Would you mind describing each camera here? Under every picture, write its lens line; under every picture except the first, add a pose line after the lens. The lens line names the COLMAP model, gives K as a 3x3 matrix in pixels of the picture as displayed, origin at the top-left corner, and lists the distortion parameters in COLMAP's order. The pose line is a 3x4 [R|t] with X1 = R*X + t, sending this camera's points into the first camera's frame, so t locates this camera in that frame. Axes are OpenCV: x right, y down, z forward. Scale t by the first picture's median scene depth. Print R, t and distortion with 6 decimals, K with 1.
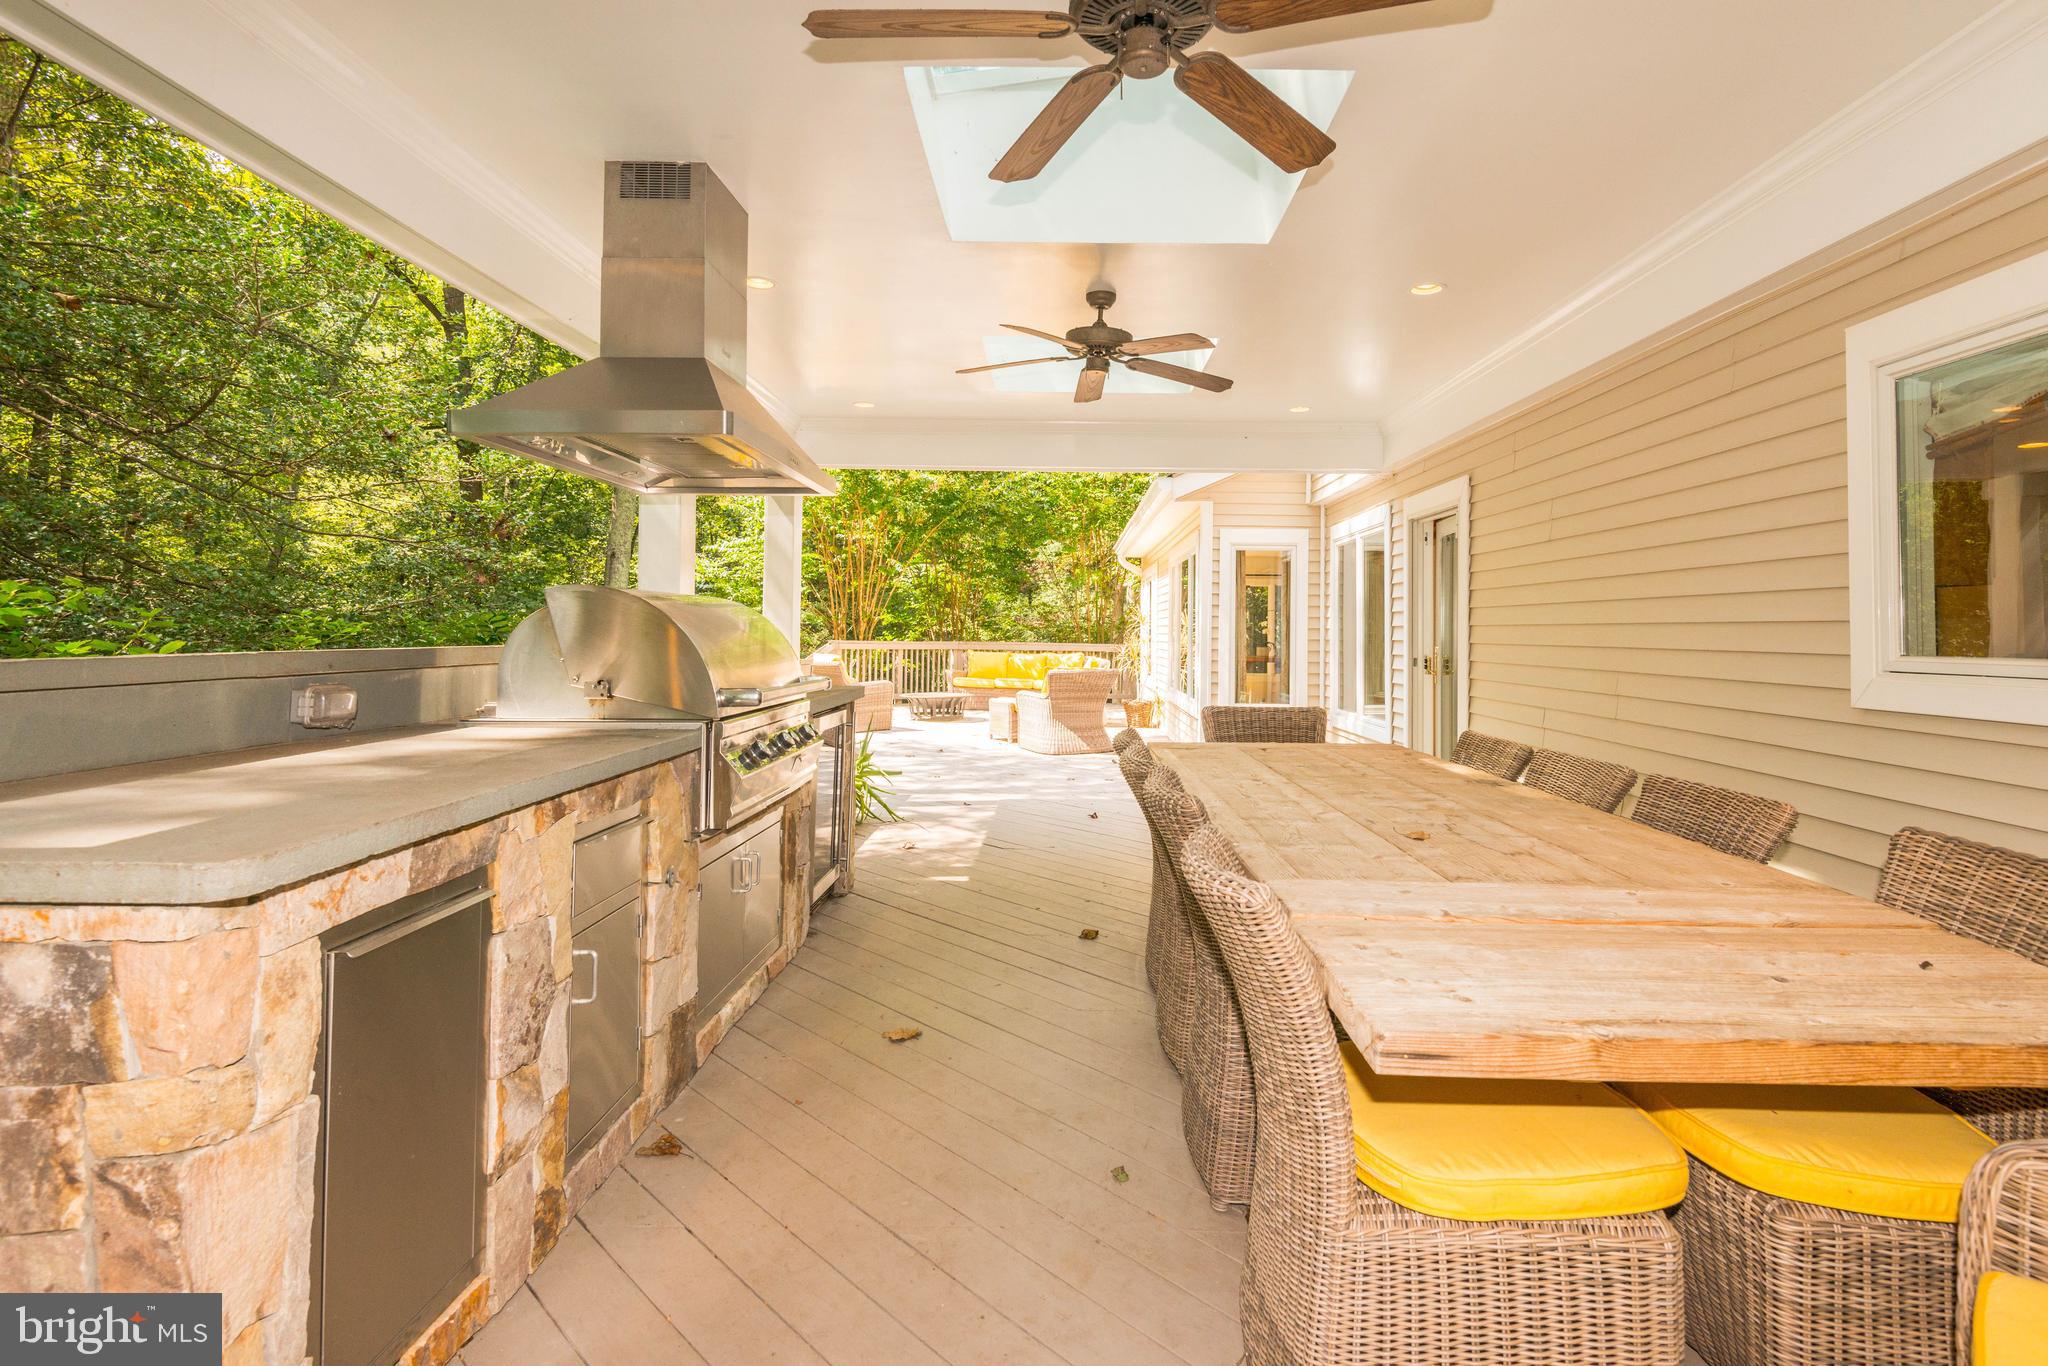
lens RADIAL K [[1003.8, 0, 1030.1], [0, 1003.8, 677.4], [0, 0, 1]] dist [0.004525, -0.022070]
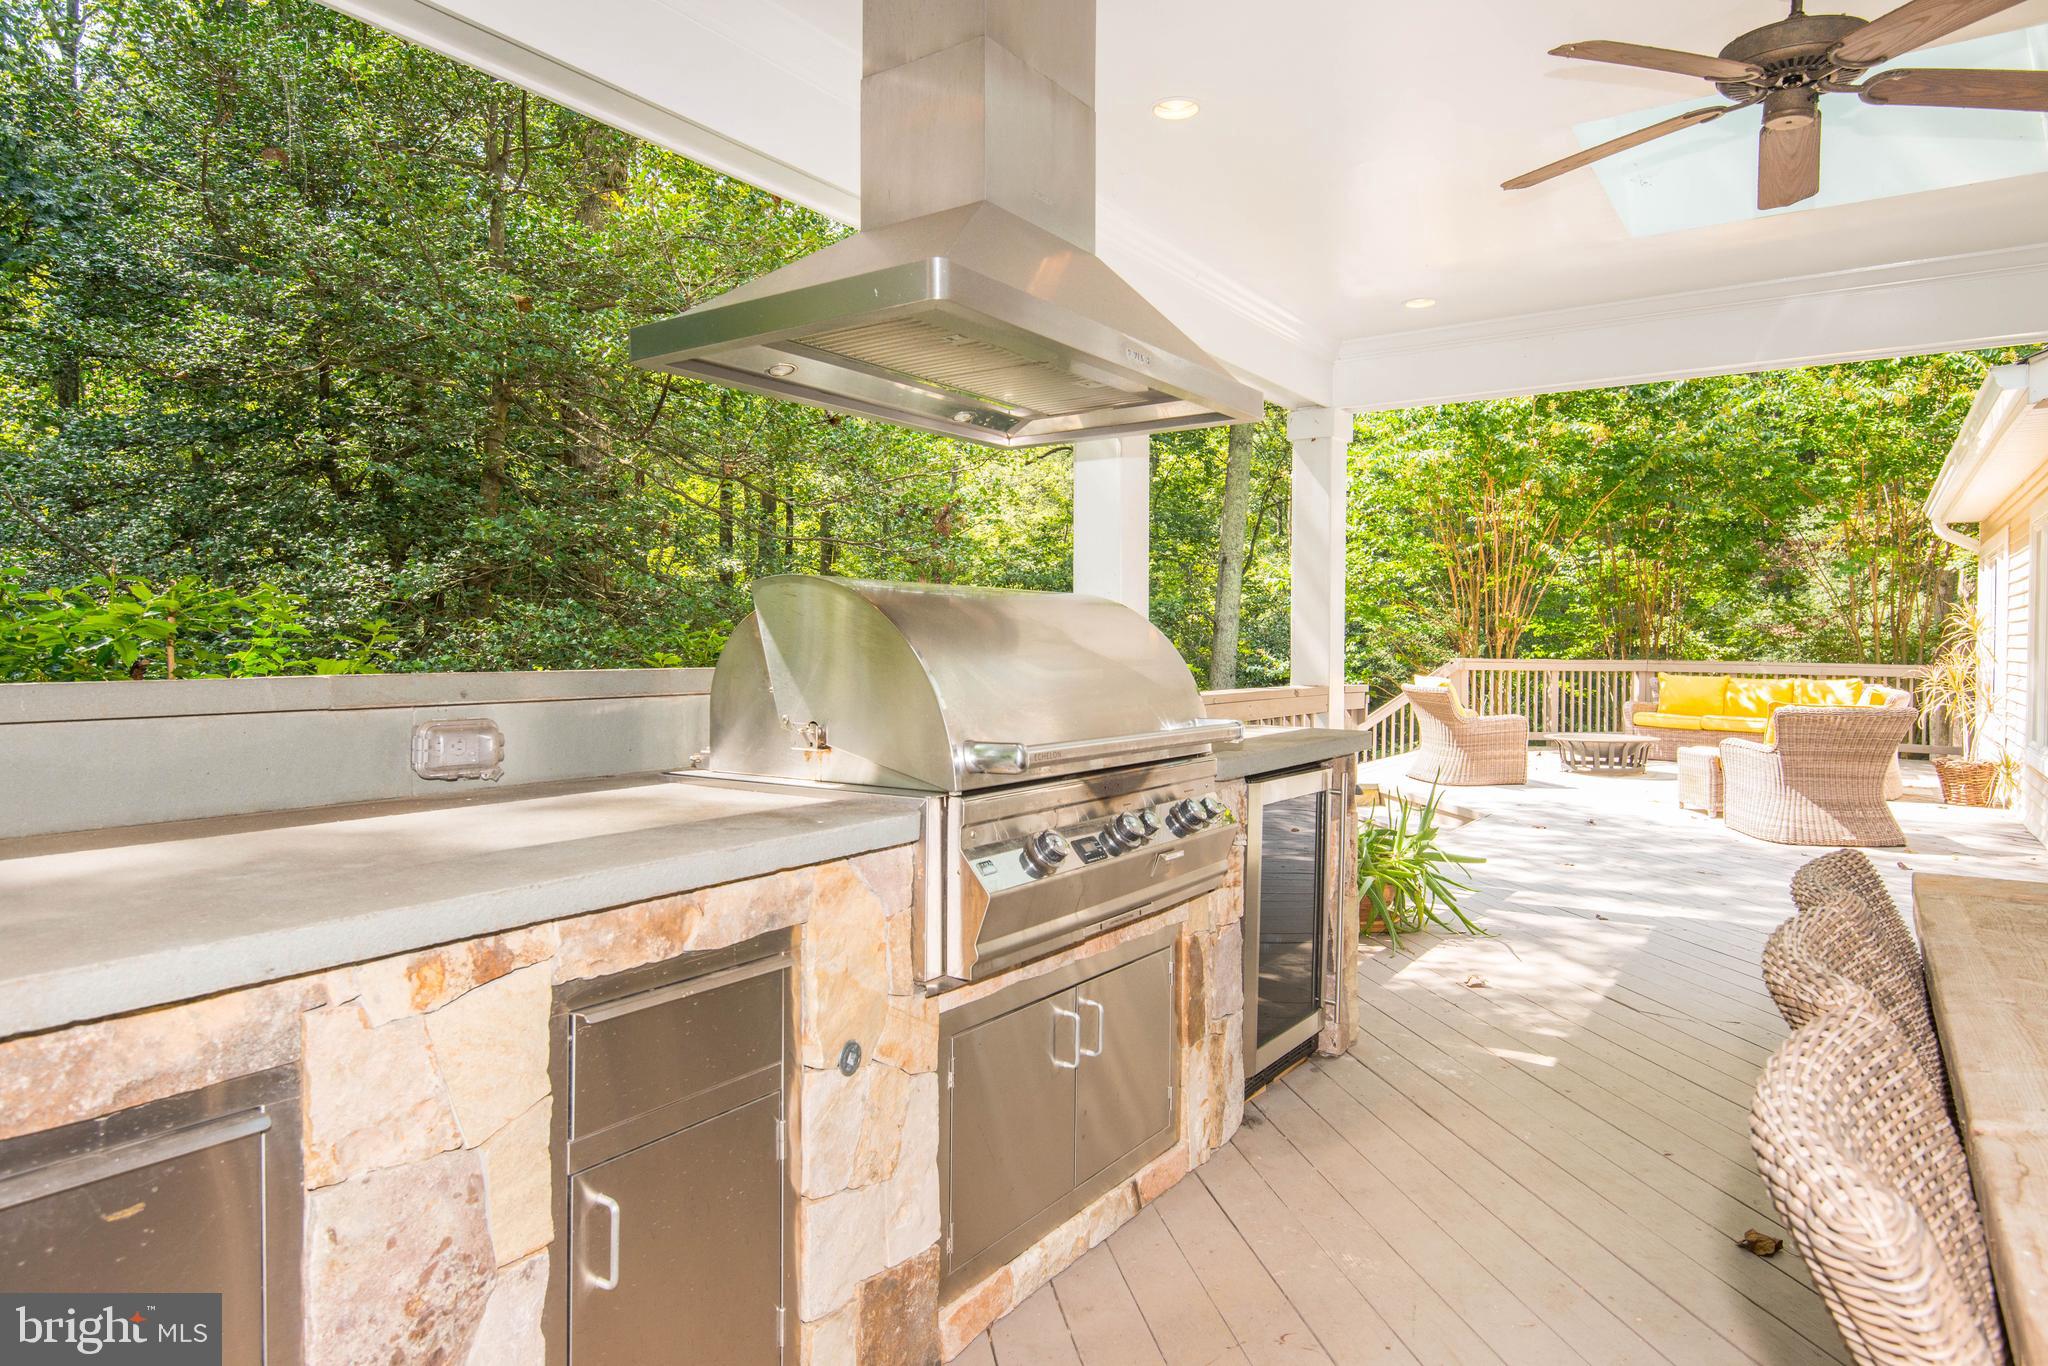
lens RADIAL K [[1203.5, 0, 1022.5], [0, 1203.5, 685.6], [0, 0, 1]] dist [0.032396, -0.037386]
pose [[0.842102, 0.014344, -0.539127, 0.027514], [-0.021610, 0.999741, -0.007154, -0.004821], [0.538885, 0.017675, 0.842194, 0.111178]]
